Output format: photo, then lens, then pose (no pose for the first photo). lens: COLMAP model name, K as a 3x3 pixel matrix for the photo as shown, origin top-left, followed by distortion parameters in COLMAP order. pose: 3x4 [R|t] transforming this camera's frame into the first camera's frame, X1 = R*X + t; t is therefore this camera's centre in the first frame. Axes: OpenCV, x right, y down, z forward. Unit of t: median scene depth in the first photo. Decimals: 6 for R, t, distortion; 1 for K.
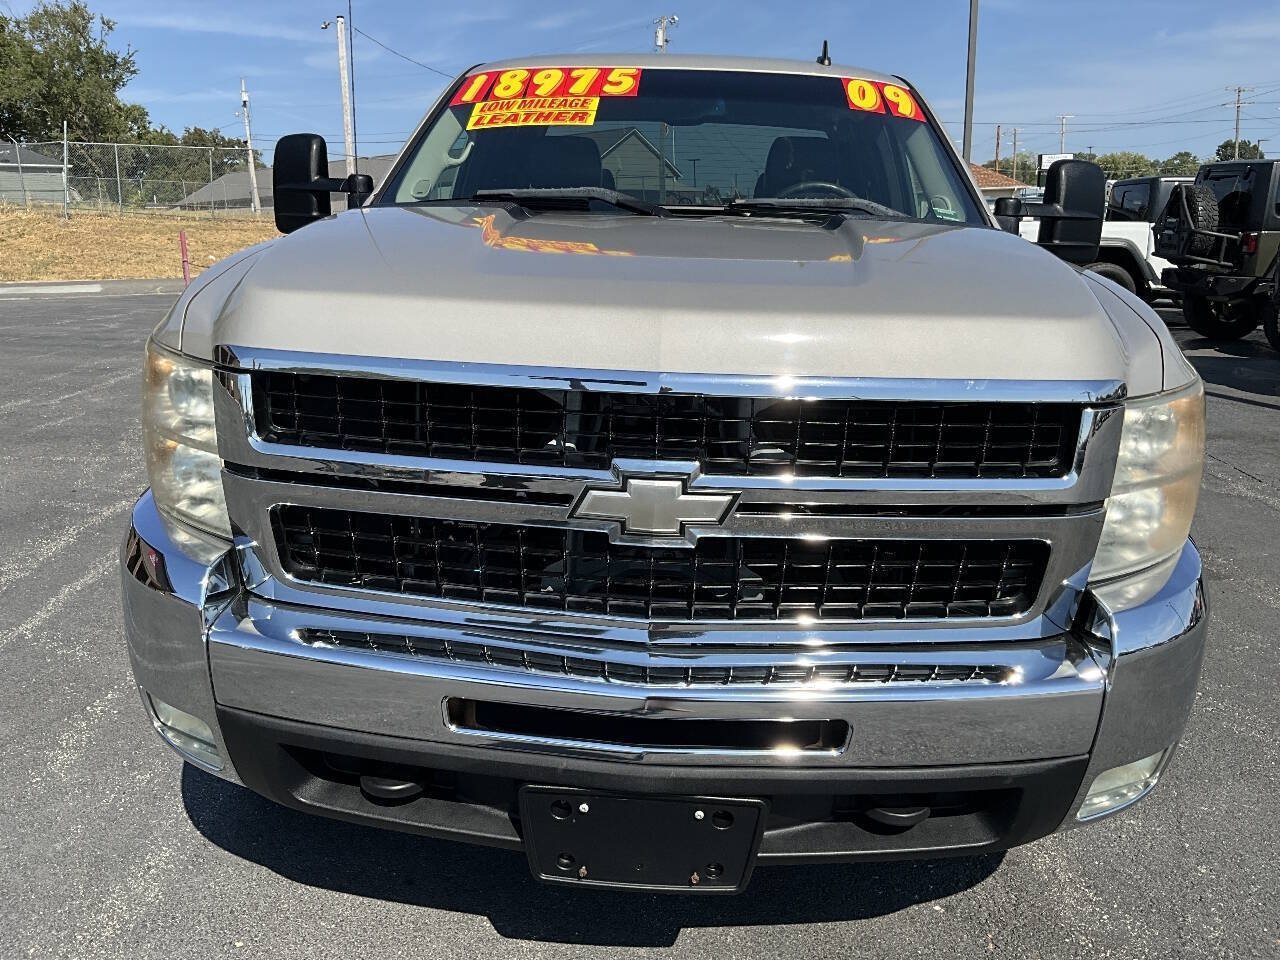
lens RADIAL K [[1063.0, 0, 632.7], [0, 1063.0, 483.8], [0, 0, 1]] dist [0.029930, -0.056627]
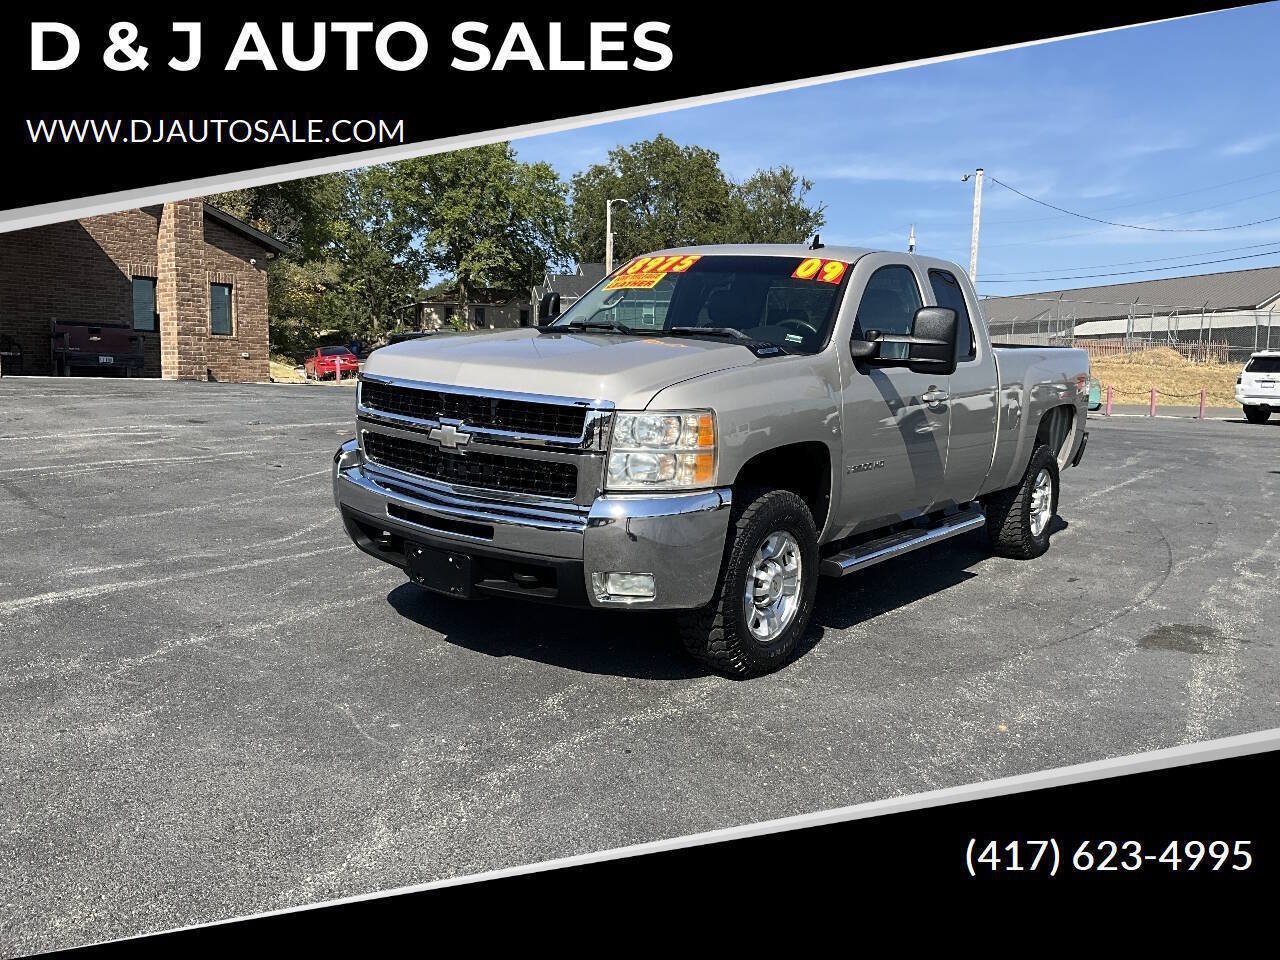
lens RADIAL K [[1063.0, 0, 640.1], [0, 1063.0, 477.8], [0, 0, 1]] dist [0.029930, -0.056627]
pose [[0.825474, 0.093588, -0.556627, 1.748839], [-0.163226, 0.983604, -0.076685, 0.229063], [0.540324, 0.154158, 0.827216, -0.843168]]
